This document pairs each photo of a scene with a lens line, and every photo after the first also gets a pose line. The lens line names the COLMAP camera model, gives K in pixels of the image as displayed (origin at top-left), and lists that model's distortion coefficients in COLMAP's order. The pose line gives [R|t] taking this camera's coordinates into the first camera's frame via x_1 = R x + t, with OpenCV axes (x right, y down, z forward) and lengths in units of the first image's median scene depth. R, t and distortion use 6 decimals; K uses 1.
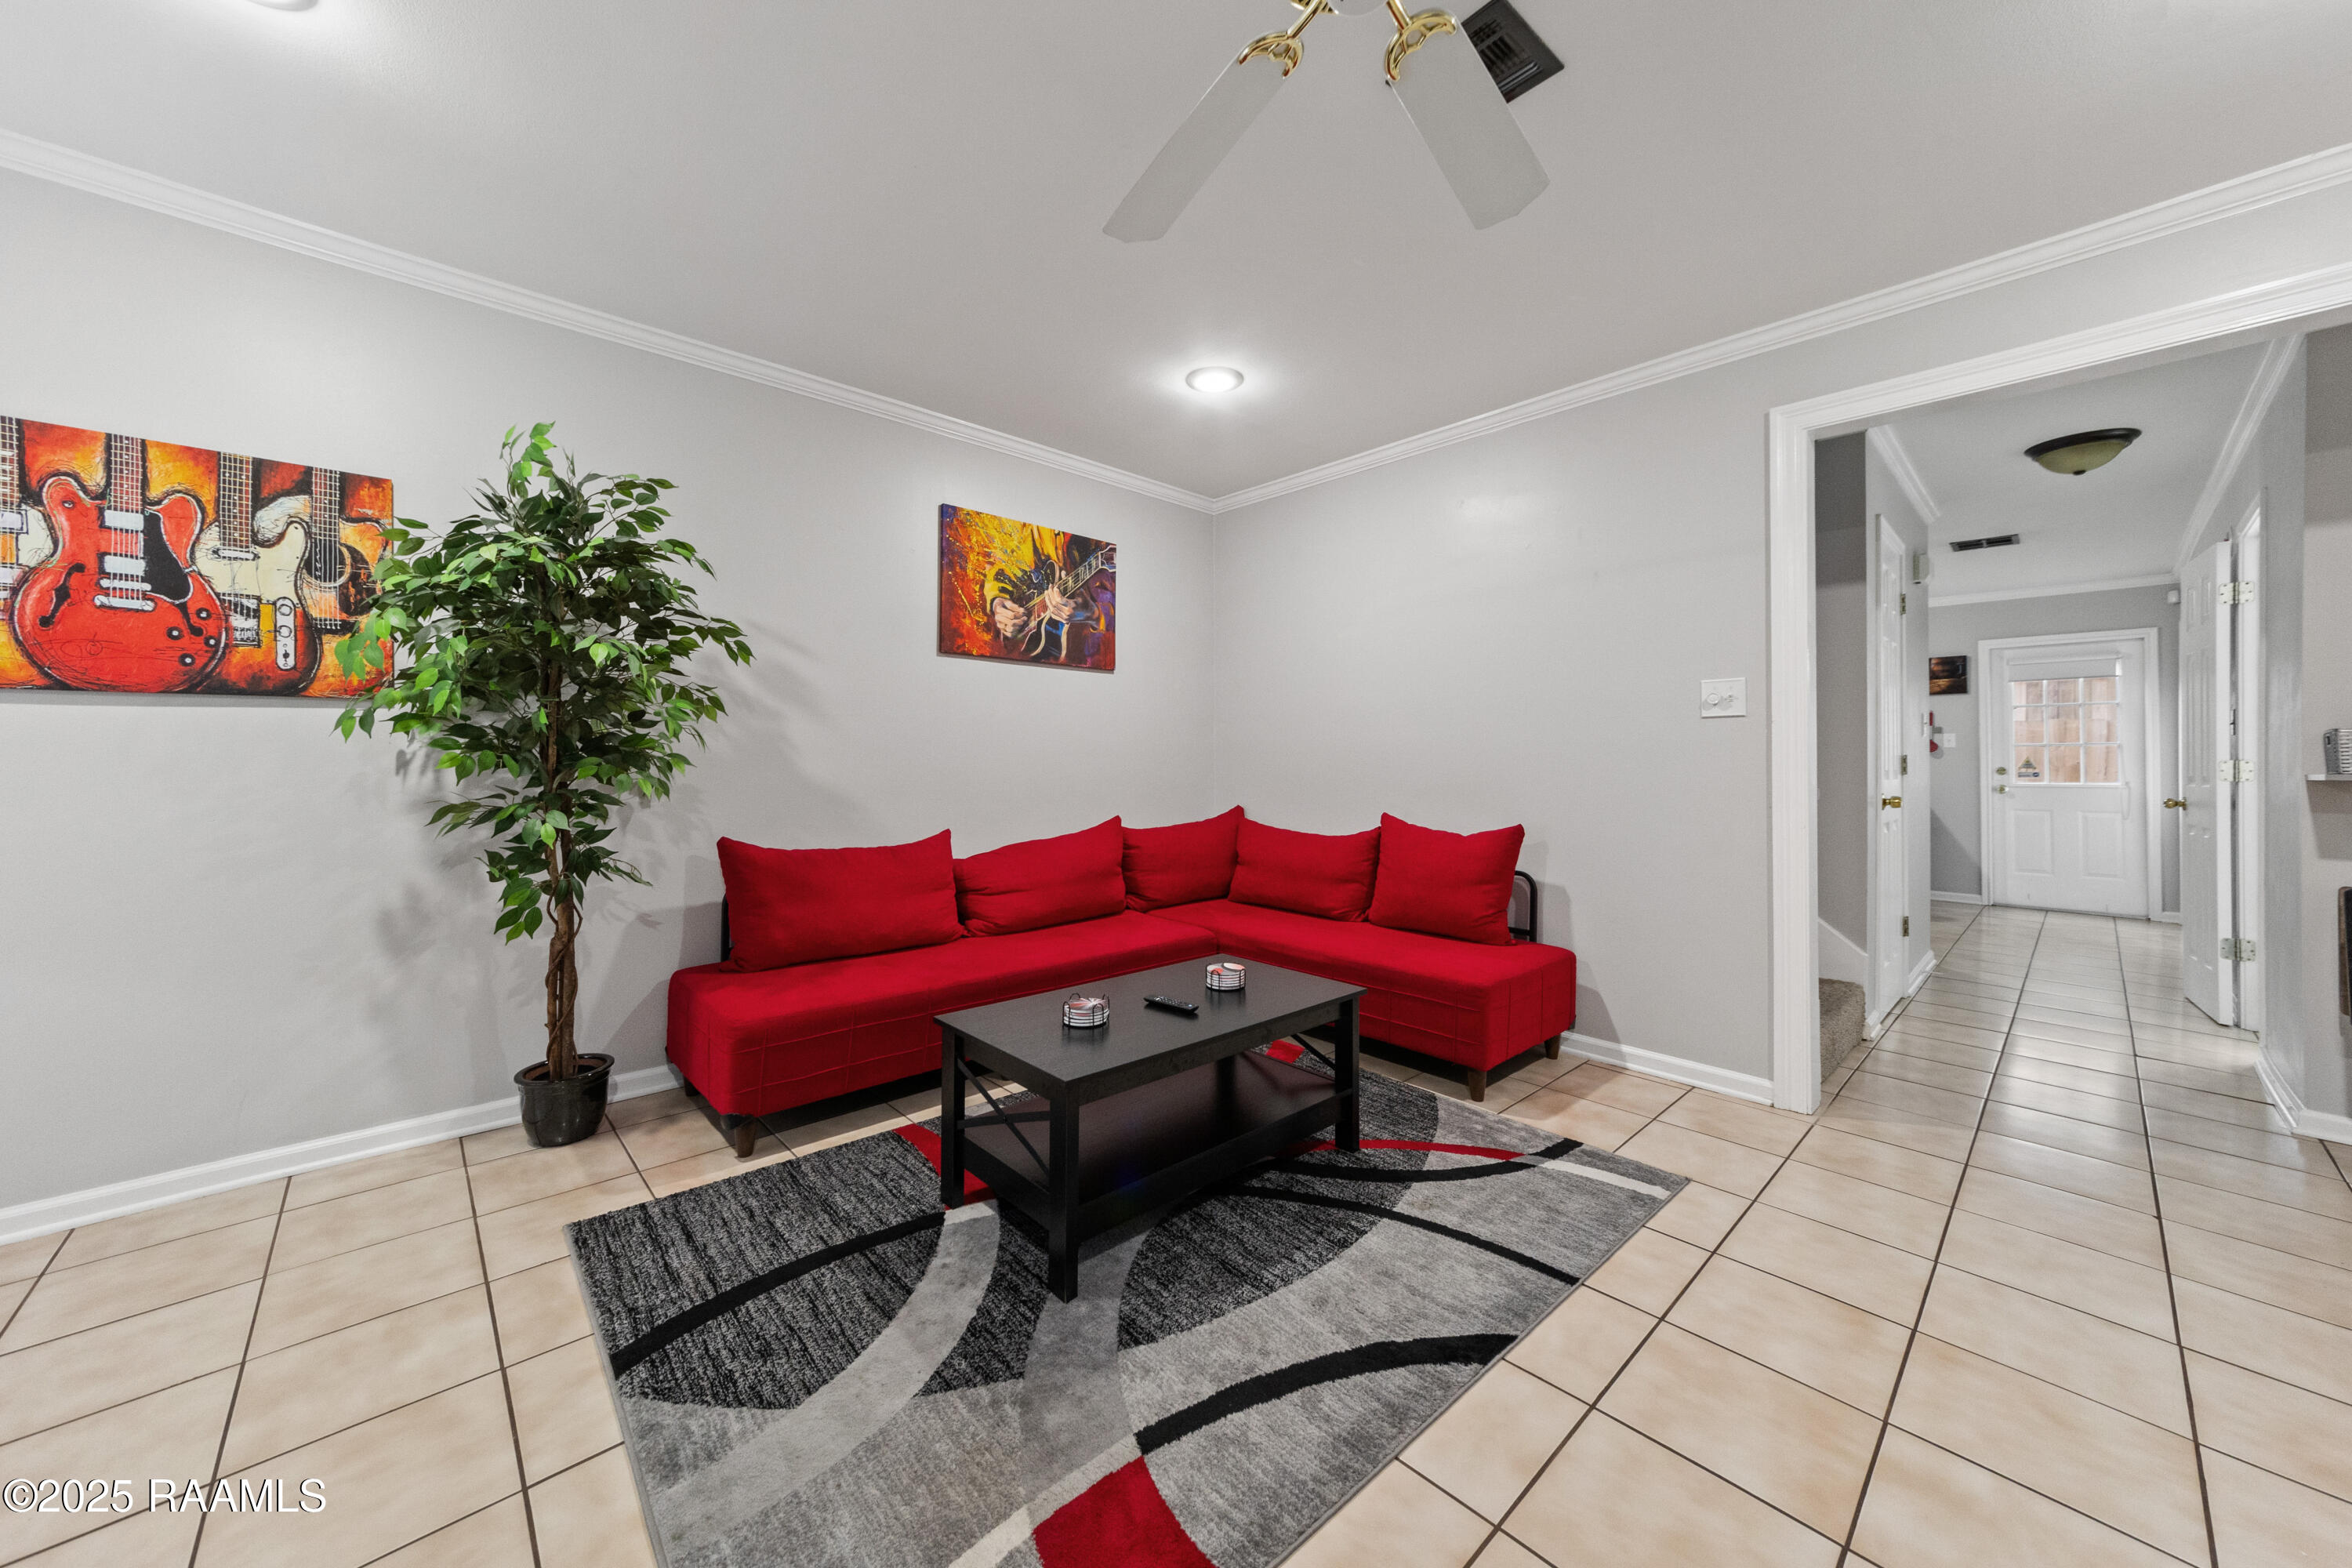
lens RADIAL K [[847.0, 0, 1179.1], [0, 847.0, 754.7], [0, 0, 1]] dist [0.008472, 0.000130]
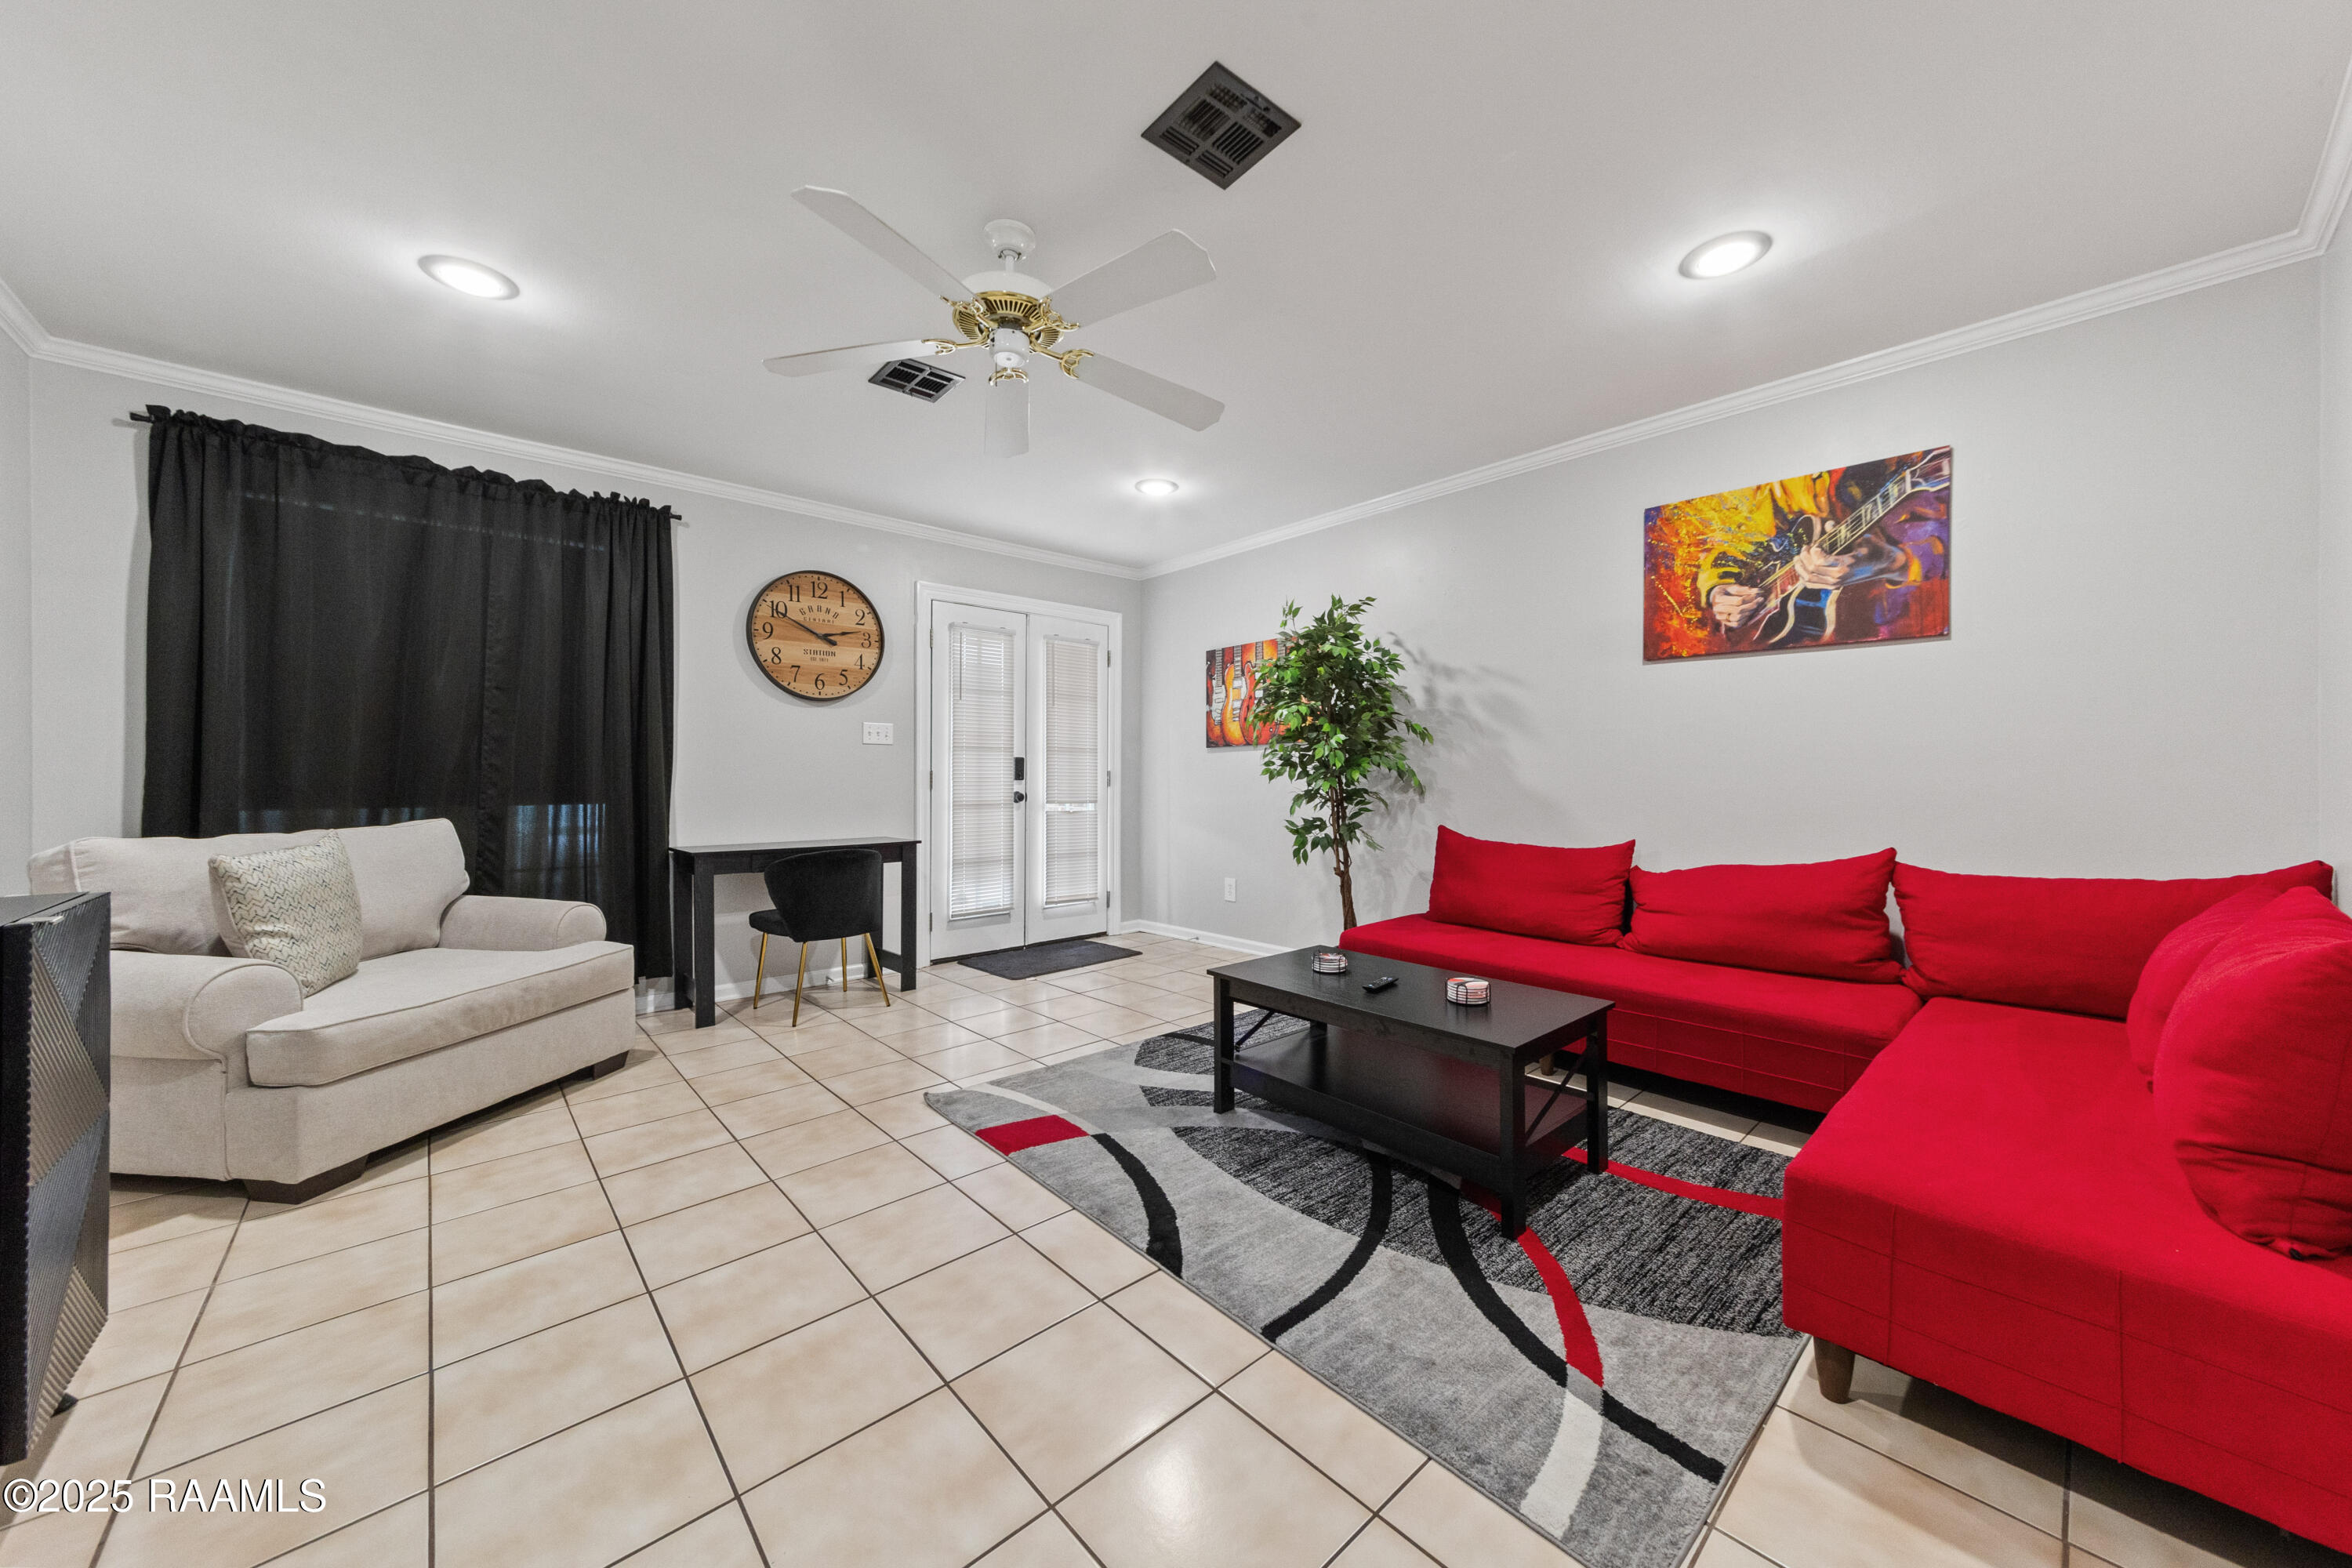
lens RADIAL K [[824.5, 0, 1176.0], [0, 824.5, 784.0], [0, 0, 1]] dist [-0.000032, 0.000011]
pose [[-0.010954, 0.003826, -0.999933, 0.666718], [0.001323, 0.999992, 0.003811, 0.017105], [0.999939, -0.001281, -0.010959, 0.457475]]
